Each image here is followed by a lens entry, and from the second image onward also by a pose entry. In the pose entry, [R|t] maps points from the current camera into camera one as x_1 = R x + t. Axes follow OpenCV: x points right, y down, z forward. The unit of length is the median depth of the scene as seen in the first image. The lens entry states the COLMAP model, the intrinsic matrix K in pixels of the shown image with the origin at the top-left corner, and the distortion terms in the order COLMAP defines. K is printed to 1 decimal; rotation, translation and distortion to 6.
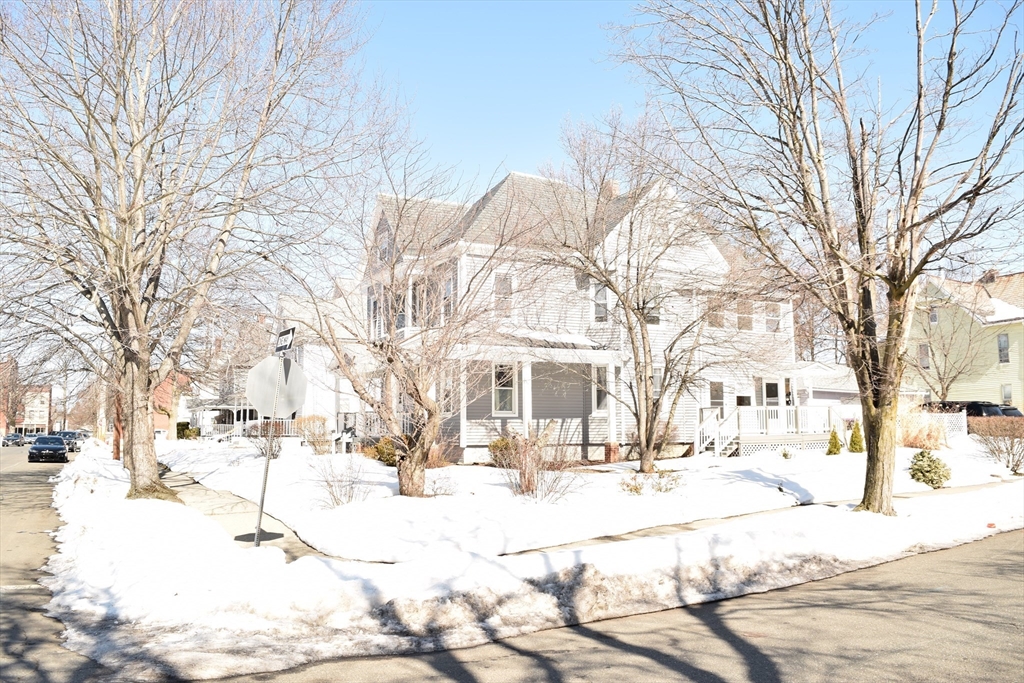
lens RADIAL K [[805.1, 0, 512.0], [0, 805.1, 341.5], [0, 0, 1]] dist [-0.087114, -0.002367]
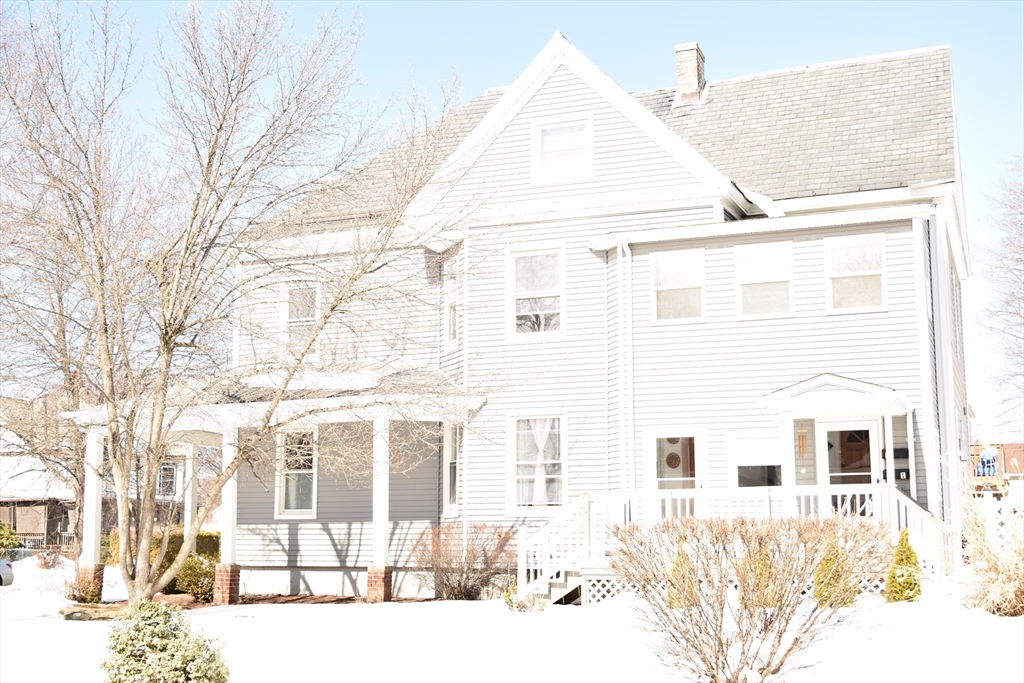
lens RADIAL K [[1300.7, 0, 512.0], [0, 1300.7, 341.5], [0, 0, 1]] dist [-0.002045, -0.006841]
pose [[0.584270, -0.120454, -0.802571, 0.728641], [0.086689, 0.992529, -0.085855, 0.048494], [0.806916, -0.019411, 0.590347, 0.458175]]
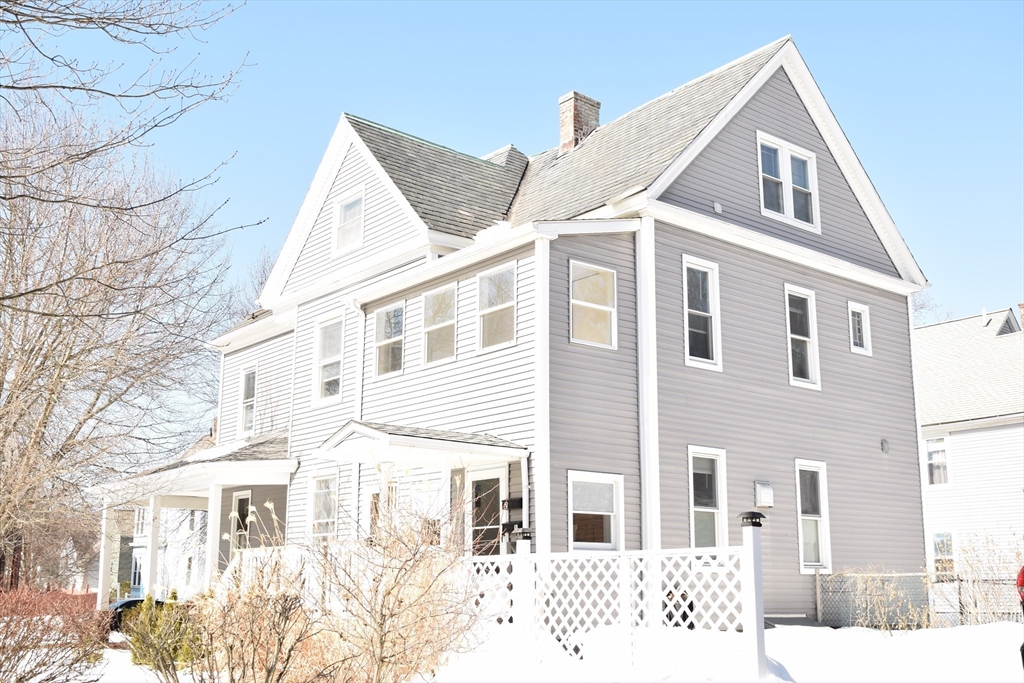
lens RADIAL K [[1113.2, 0, 512.0], [0, 1113.2, 341.5], [0, 0, 1]] dist [-0.061983, -0.005694]
pose [[0.103107, -0.207197, -0.972851, 0.809138], [0.105616, 0.974815, -0.196421, 0.090047], [0.989047, -0.082496, 0.122394, 0.920606]]
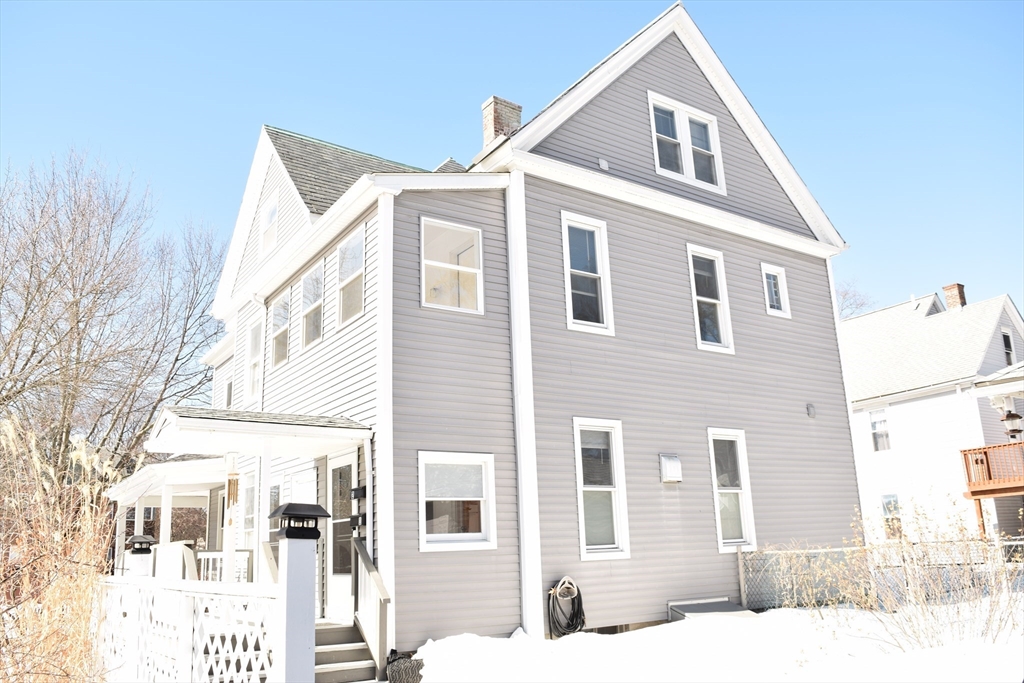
lens RADIAL K [[805.1, 0, 512.0], [0, 805.1, 341.5], [0, 0, 1]] dist [-0.087114, -0.002367]
pose [[0.016713, -0.245927, -0.969144, 0.635194], [0.150186, 0.958900, -0.240737, 0.090603], [0.988516, -0.141529, 0.052961, 1.022791]]
